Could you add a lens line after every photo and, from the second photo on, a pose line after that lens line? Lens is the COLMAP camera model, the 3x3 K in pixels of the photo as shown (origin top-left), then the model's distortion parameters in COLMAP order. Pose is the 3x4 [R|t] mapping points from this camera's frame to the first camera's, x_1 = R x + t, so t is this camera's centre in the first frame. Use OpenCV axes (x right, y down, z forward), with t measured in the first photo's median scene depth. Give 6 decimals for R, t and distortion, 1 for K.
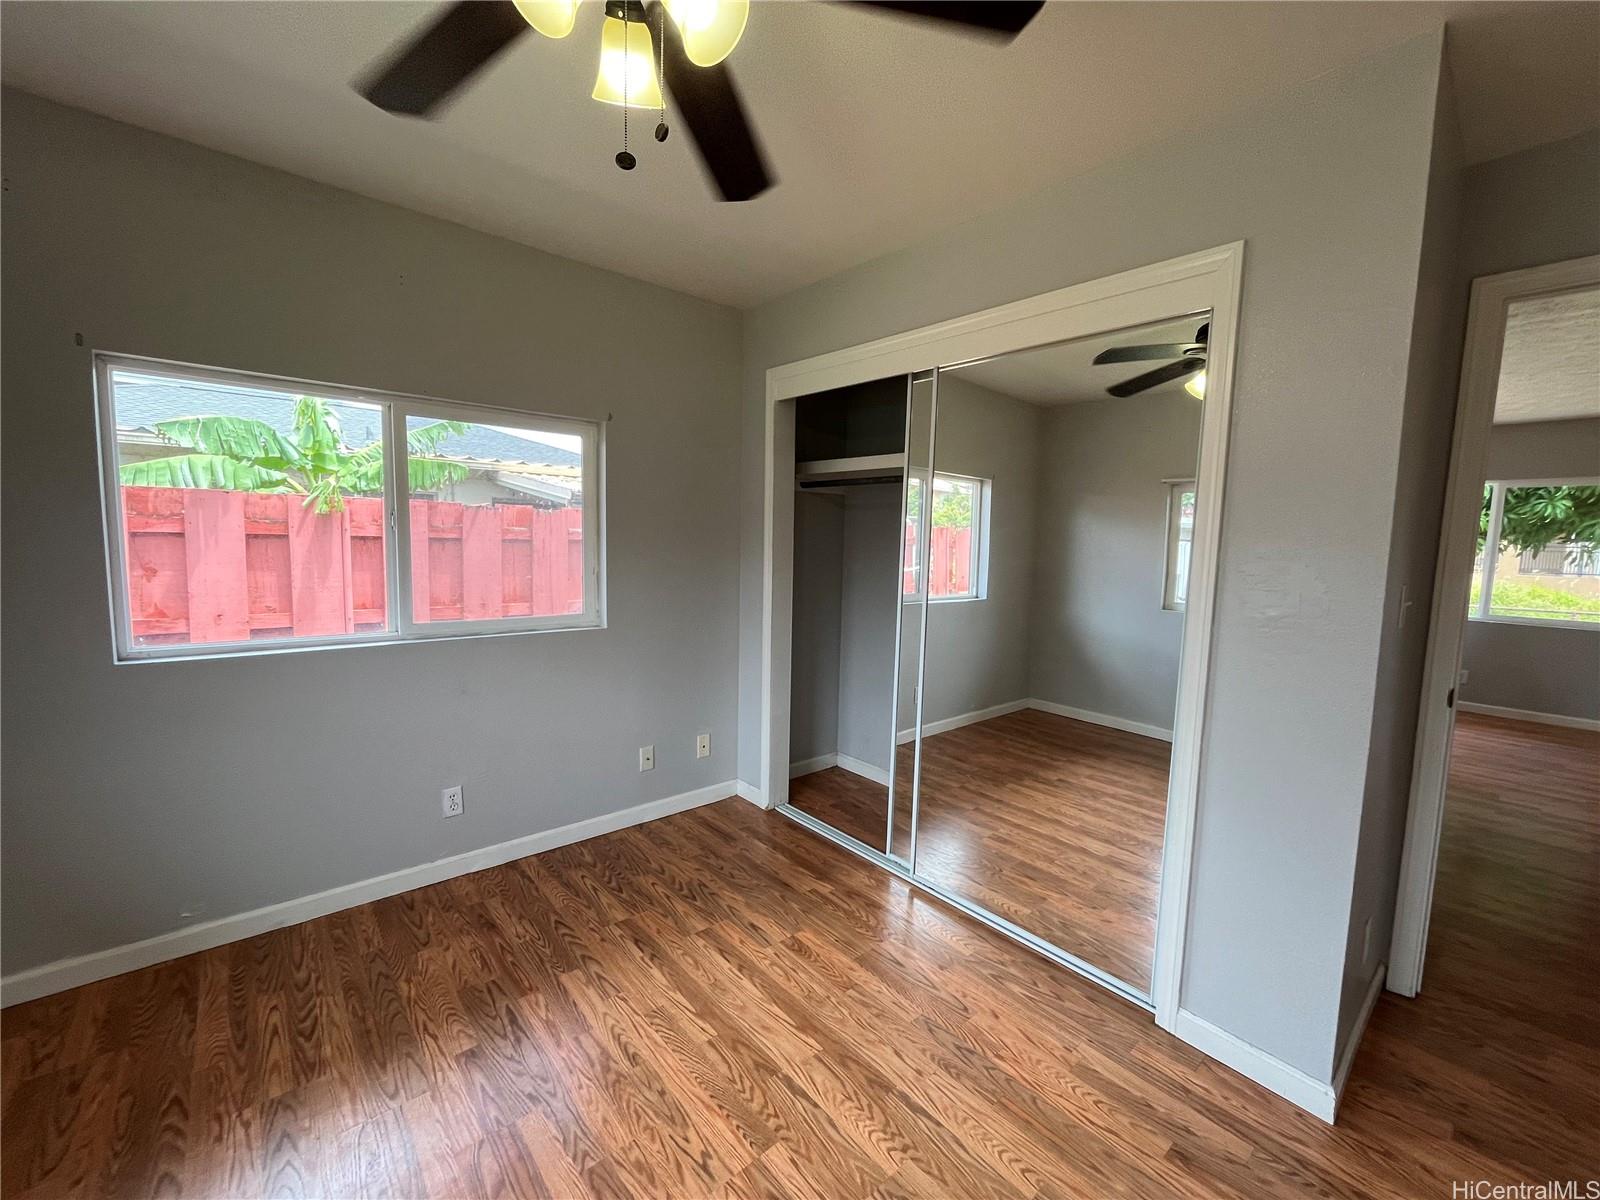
lens RADIAL K [[639.5, 0, 809.6], [0, 639.5, 603.3], [0, 0, 1]] dist [0.000046, -0.000158]
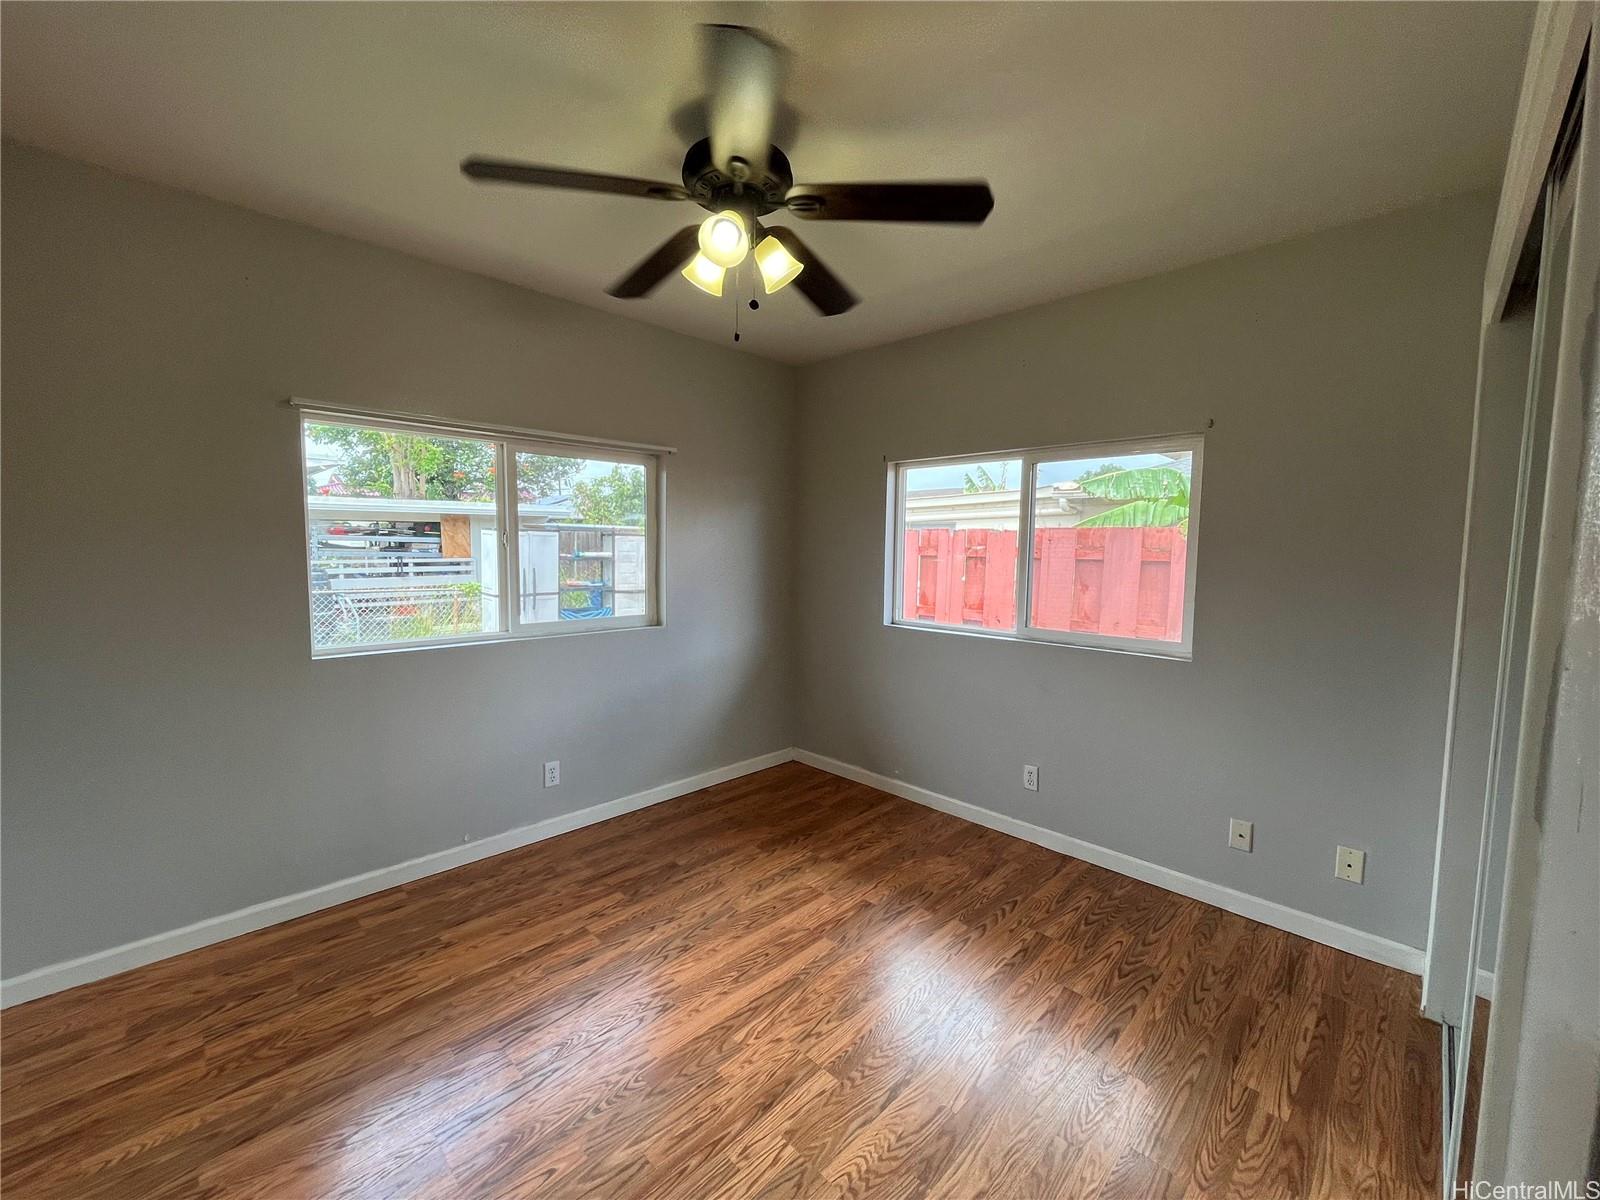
lens RADIAL K [[639.5, 0, 792.3], [0, 639.5, 605.2], [0, 0, 1]] dist [0.000046, -0.000158]
pose [[0.074124, 0.065989, -0.995063, 0.662783], [-0.113091, 0.991928, 0.057357, -0.034728], [0.990816, 0.108281, 0.080988, 0.476141]]
